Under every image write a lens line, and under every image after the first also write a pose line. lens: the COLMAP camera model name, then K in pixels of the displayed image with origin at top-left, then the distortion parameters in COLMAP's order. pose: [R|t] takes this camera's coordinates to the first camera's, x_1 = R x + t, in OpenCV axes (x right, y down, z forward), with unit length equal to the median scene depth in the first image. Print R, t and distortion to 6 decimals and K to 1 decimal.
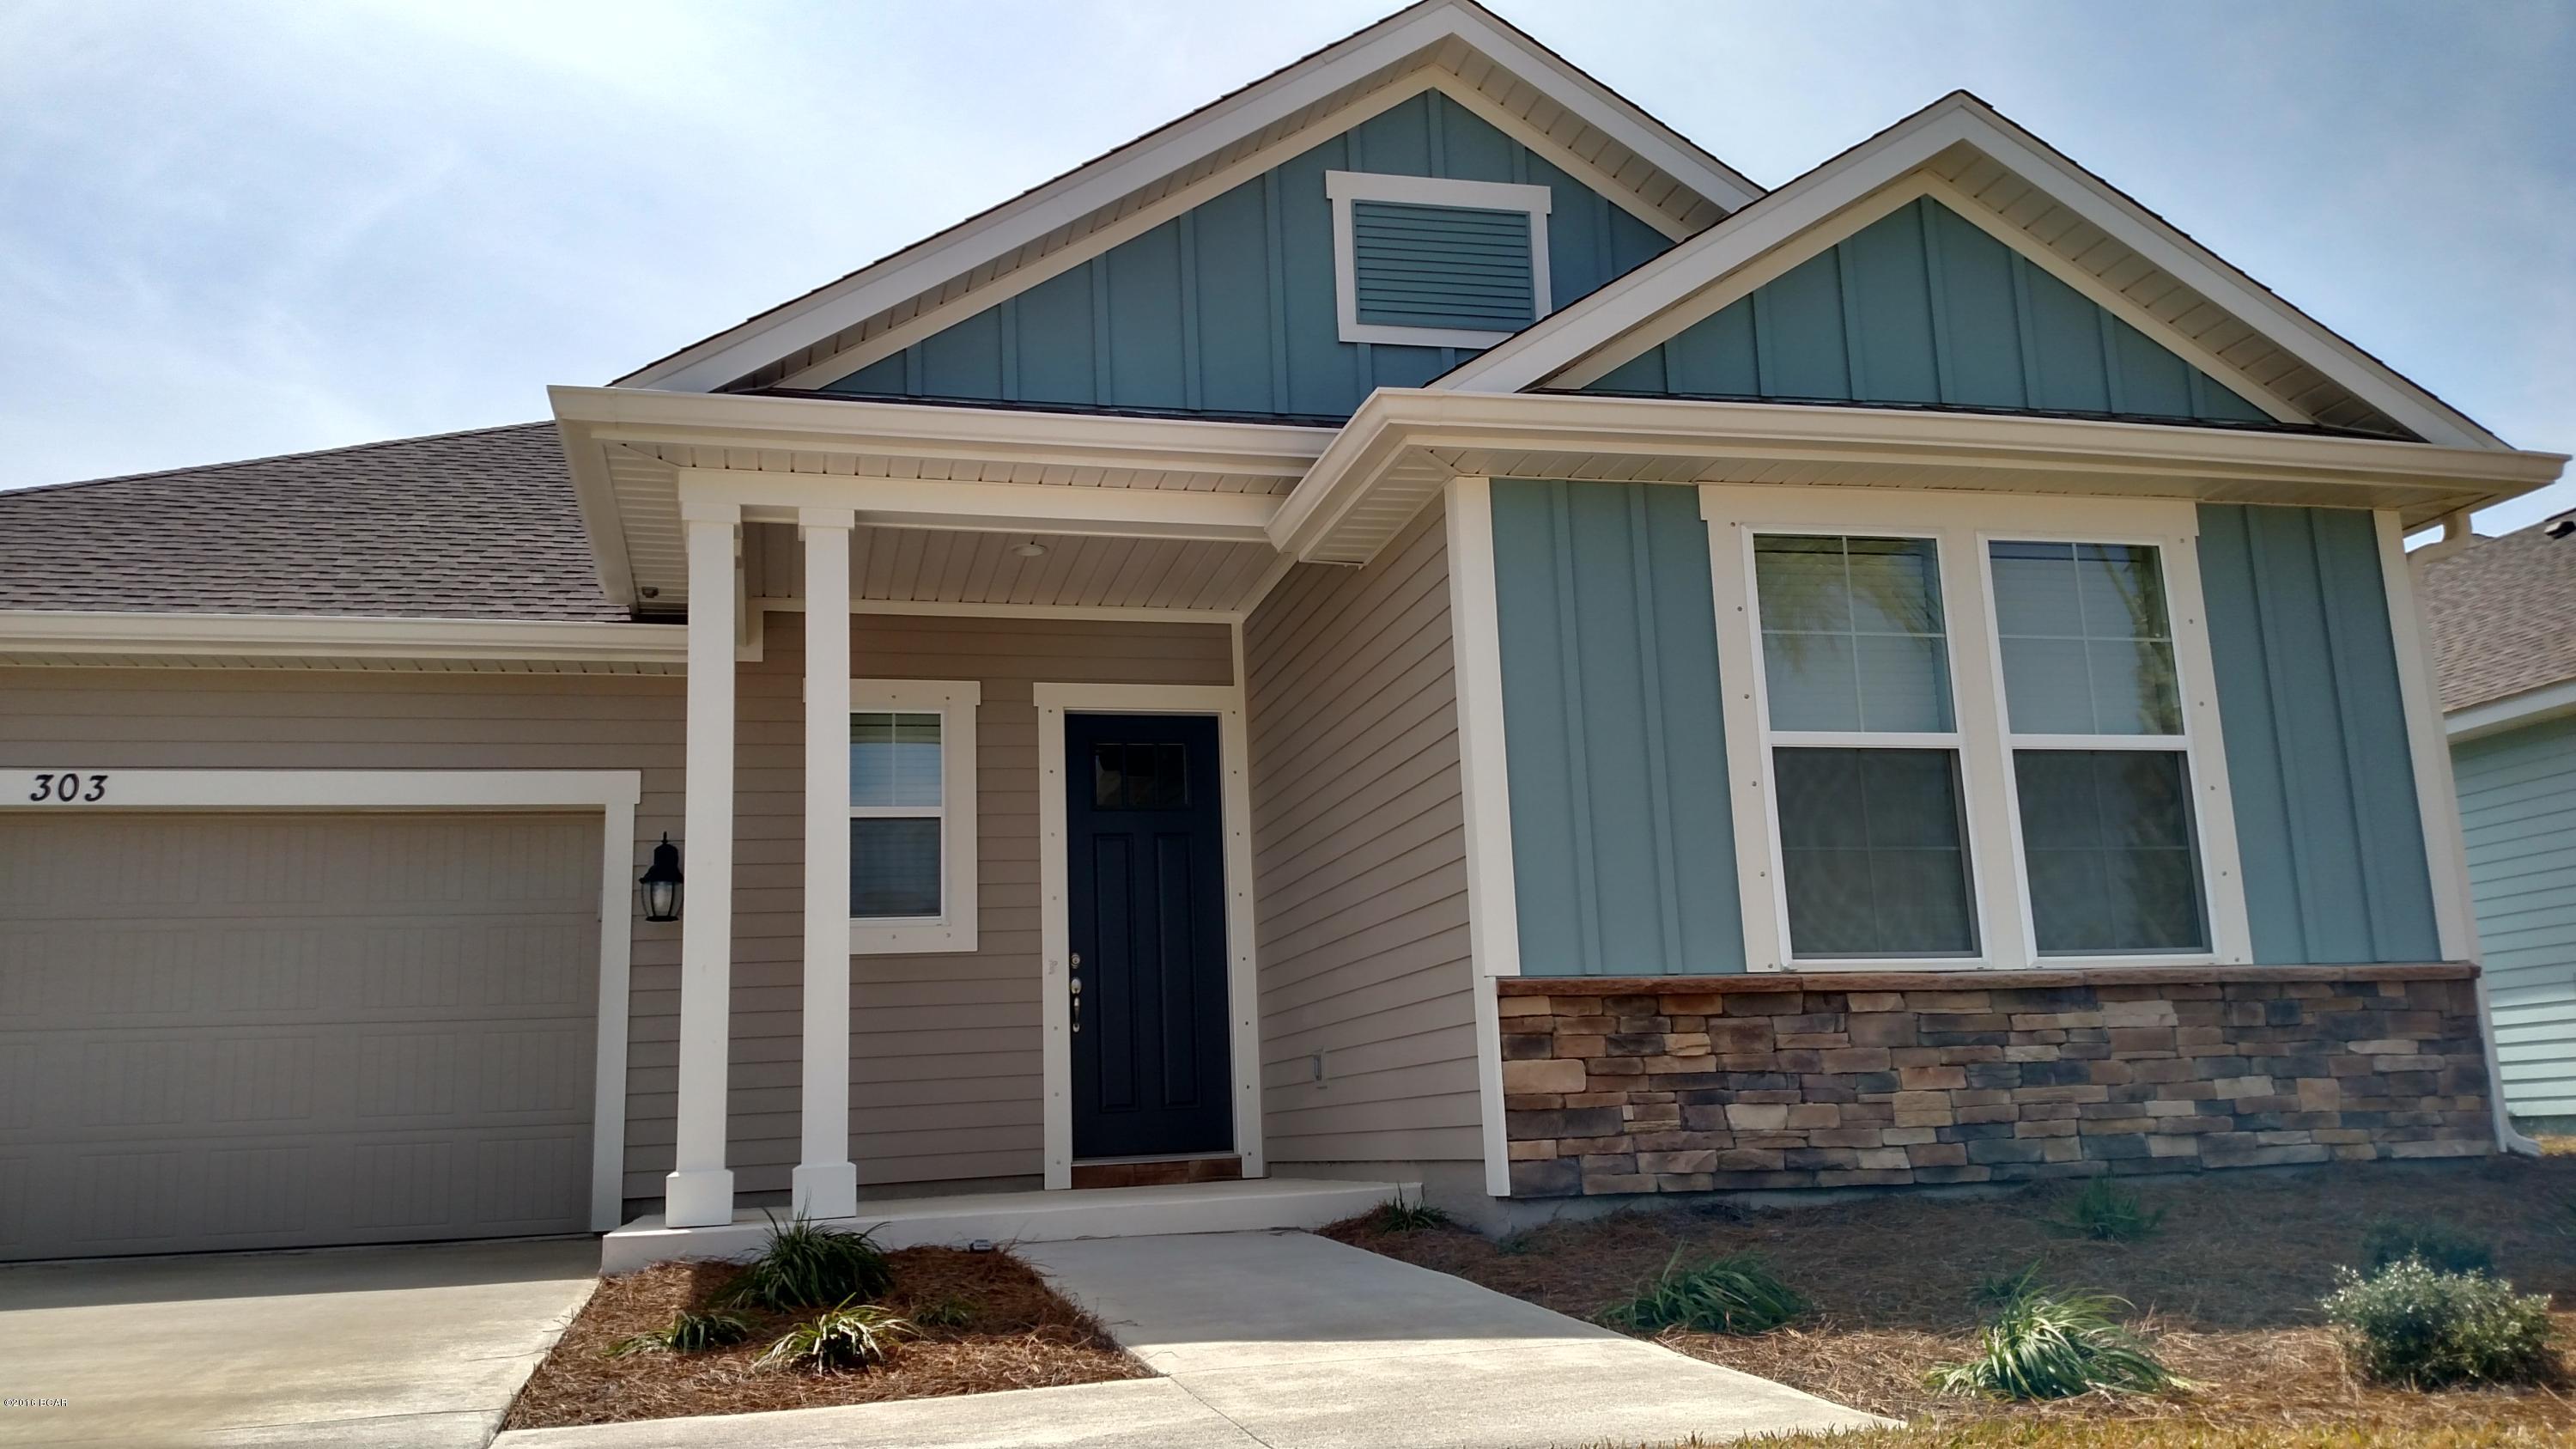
lens RADIAL K [[1984.0, 0, 1292.4], [0, 1984.0, 761.1], [0, 0, 1]] dist [0.175872, -0.330405]
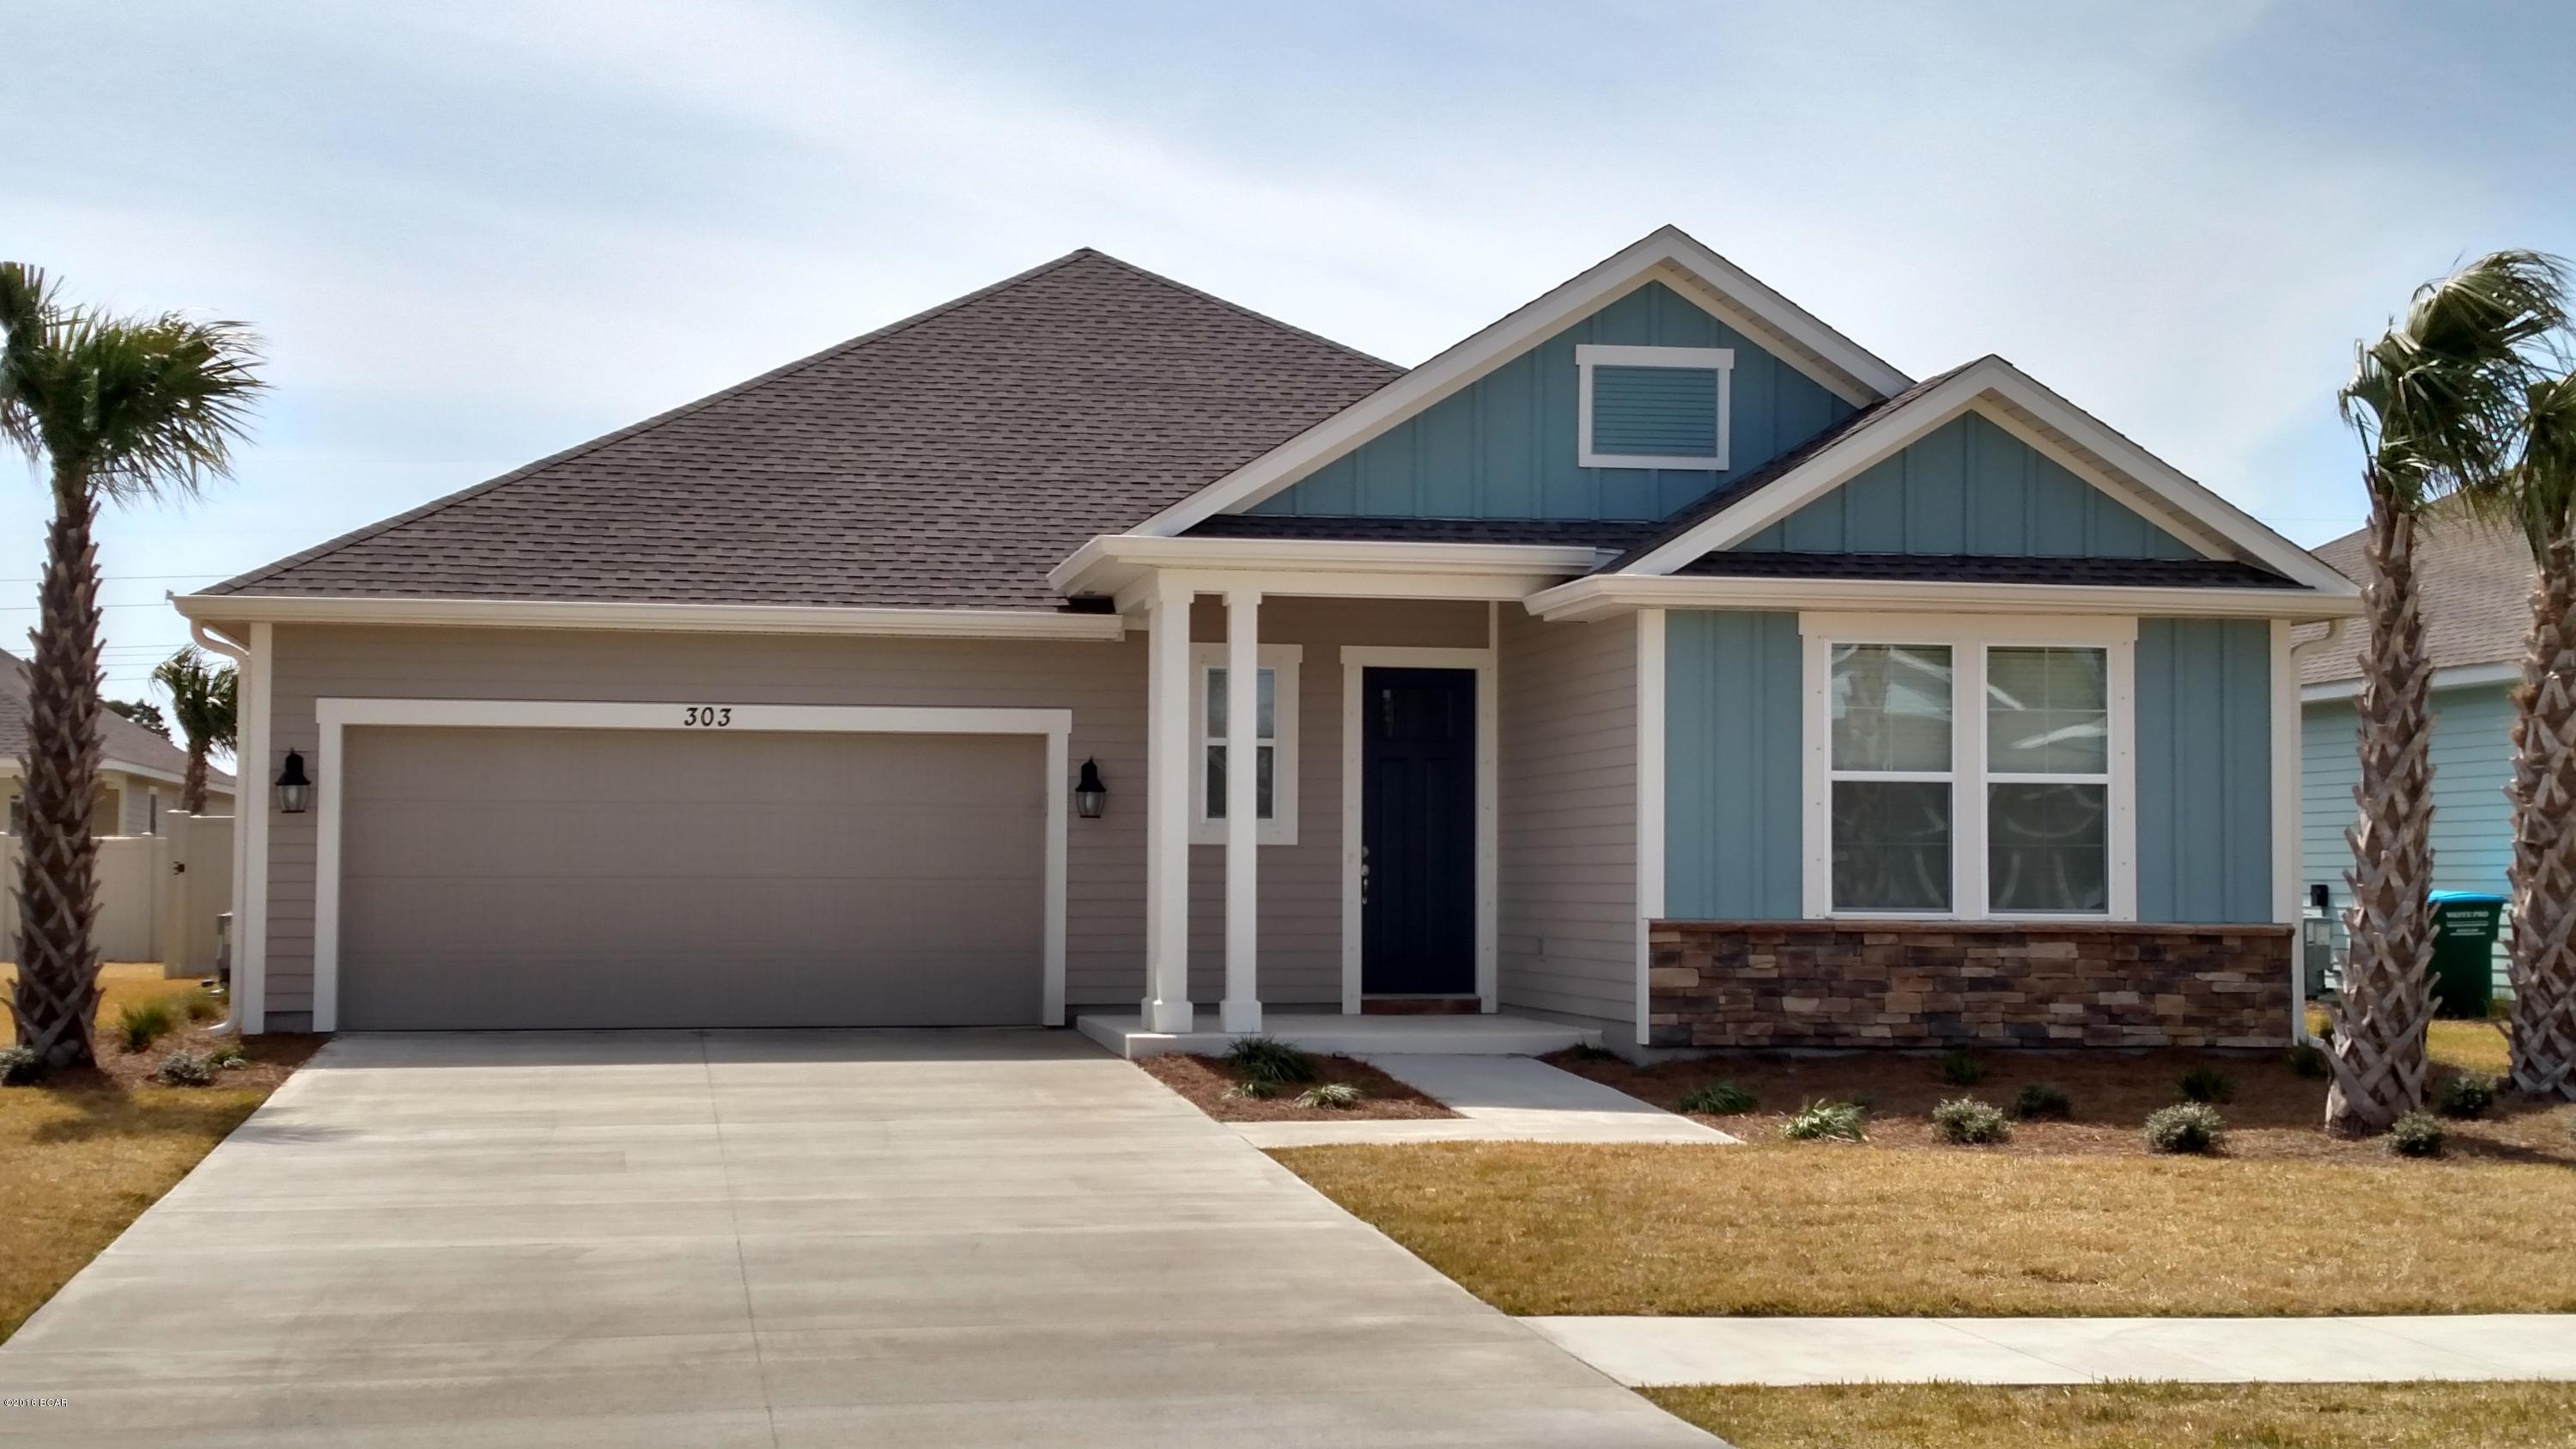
lens RADIAL K [[3537.8, 0, 1288.0], [0, 3537.8, 724.5], [0, 0, 1]] dist [0.213755, 0.095798]
pose [[0.997626, 0.046584, -0.050717, -0.055997], [-0.038390, 0.987635, 0.151996, -0.468549], [0.057171, -0.149688, 0.987079, -1.845226]]
